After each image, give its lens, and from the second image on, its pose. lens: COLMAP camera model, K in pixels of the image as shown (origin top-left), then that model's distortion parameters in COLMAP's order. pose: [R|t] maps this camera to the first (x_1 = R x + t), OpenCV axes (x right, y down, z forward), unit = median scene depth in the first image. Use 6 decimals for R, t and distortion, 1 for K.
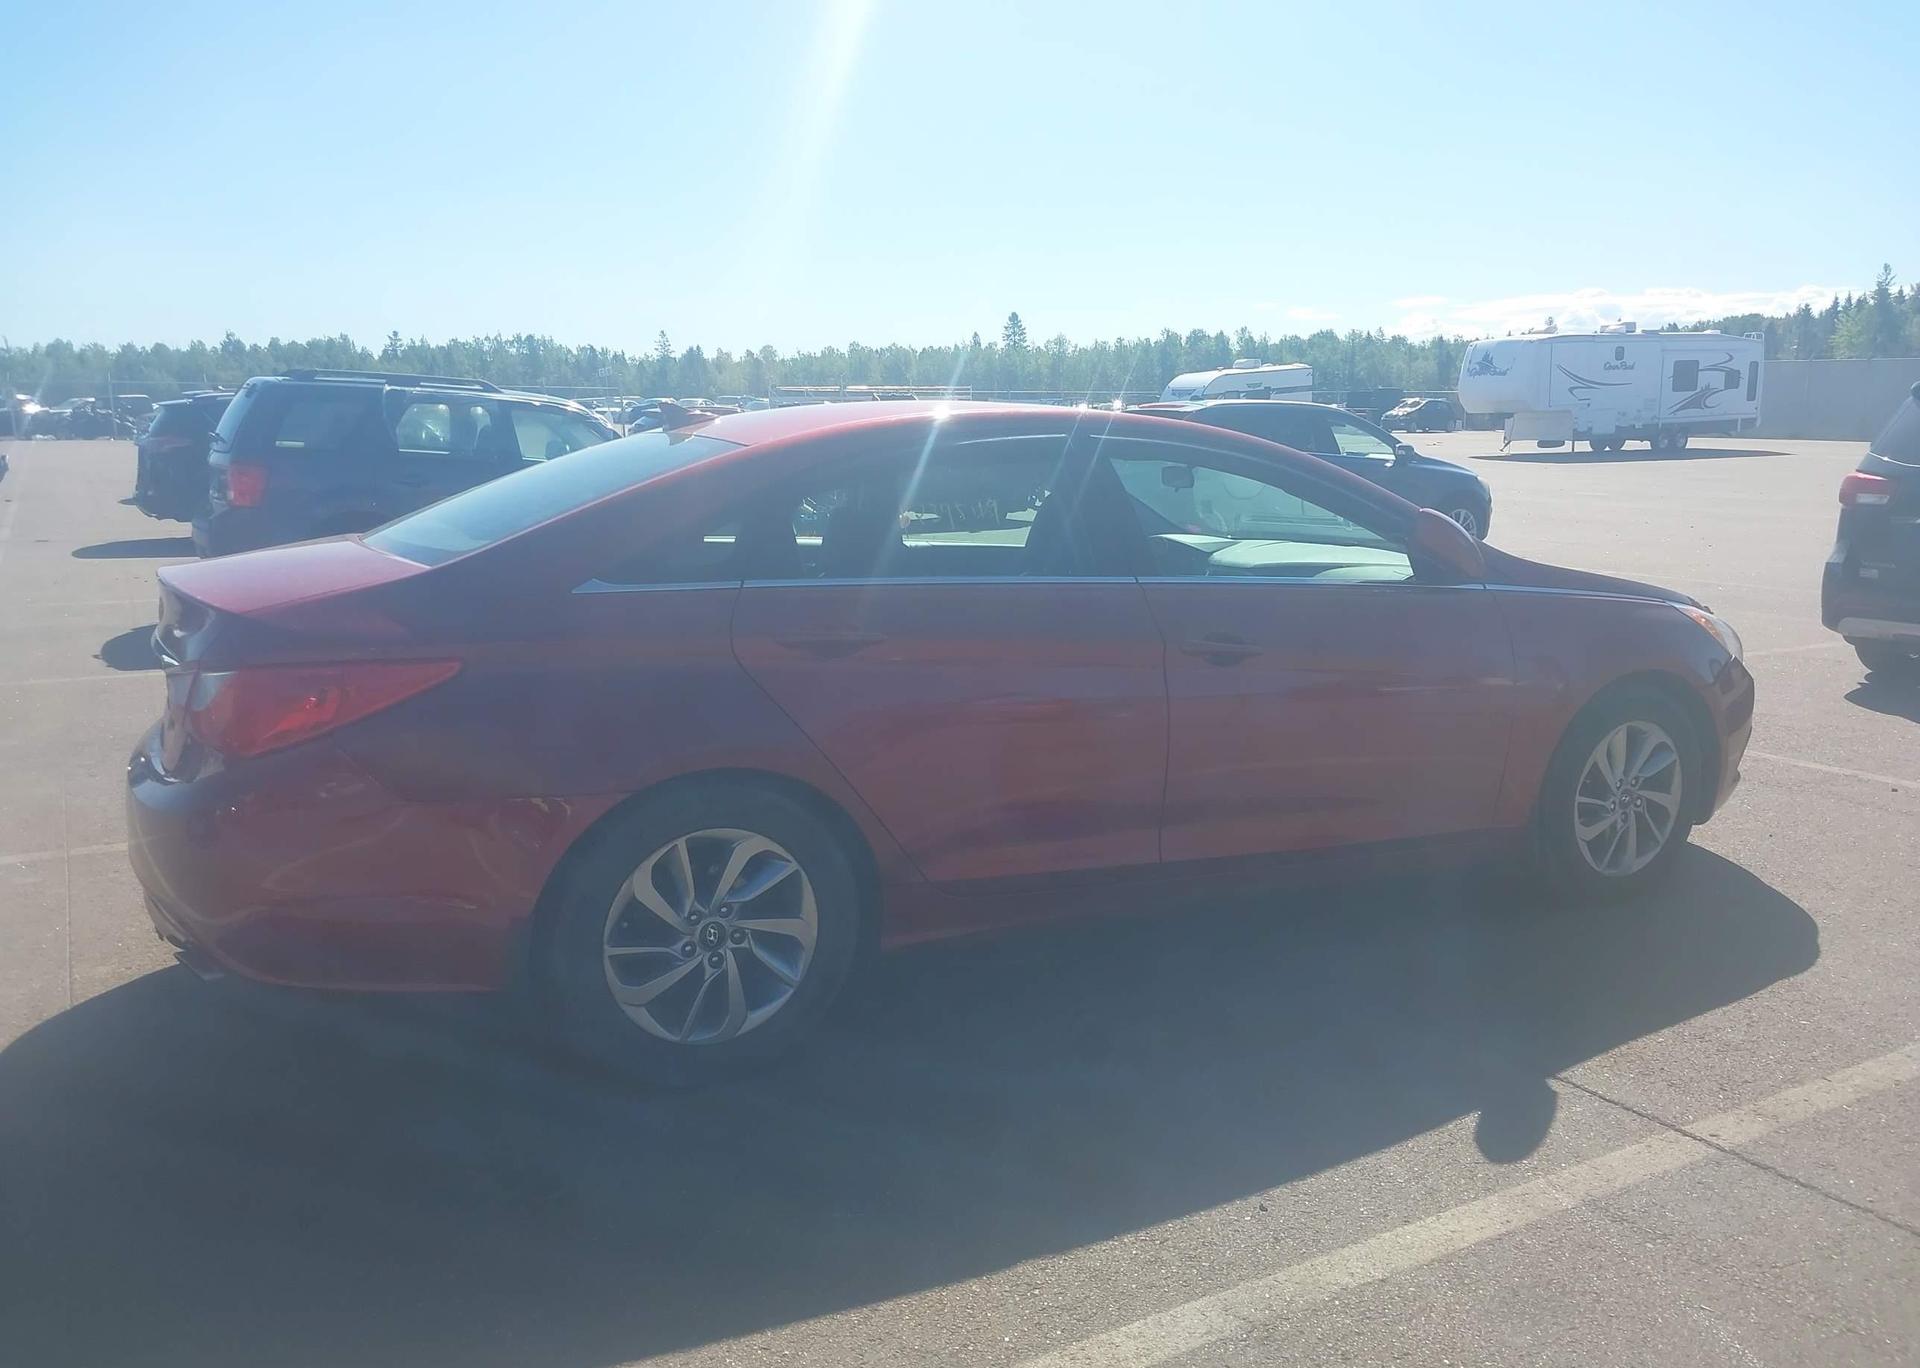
lens RADIAL K [[1509.5, 0, 987.9], [0, 1509.5, 672.8], [0, 0, 1]] dist [0.042038, -0.070022]
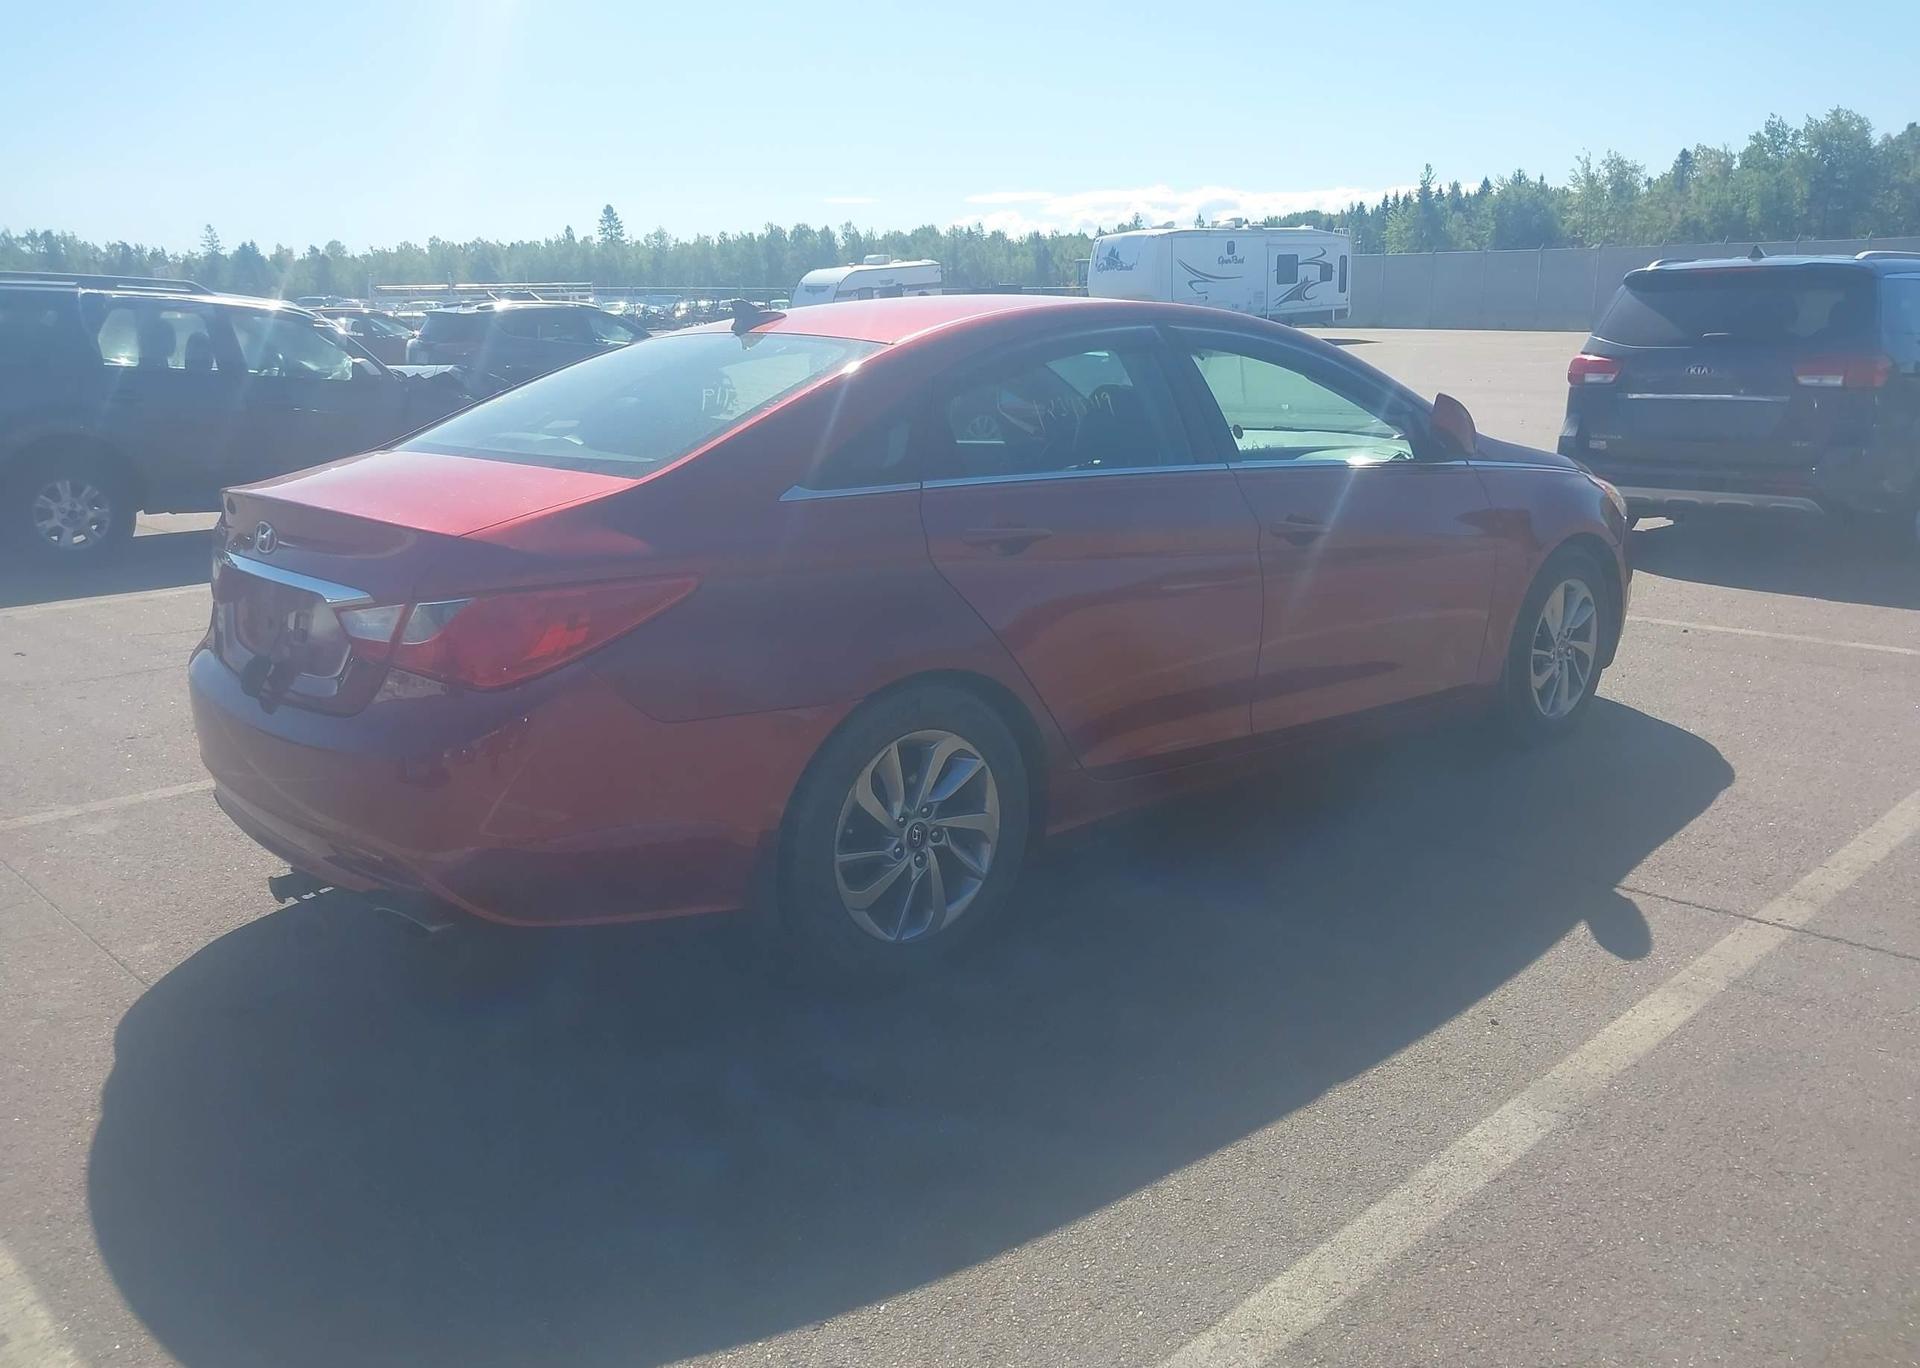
lens RADIAL K [[1509.5, 0, 985.0], [0, 1509.5, 680.0], [0, 0, 1]] dist [0.042038, -0.070022]
pose [[0.968241, -0.071468, 0.239585, -0.144308], [0.054741, 0.995622, 0.075769, -0.001539], [-0.243952, -0.060247, 0.967914, 0.007121]]
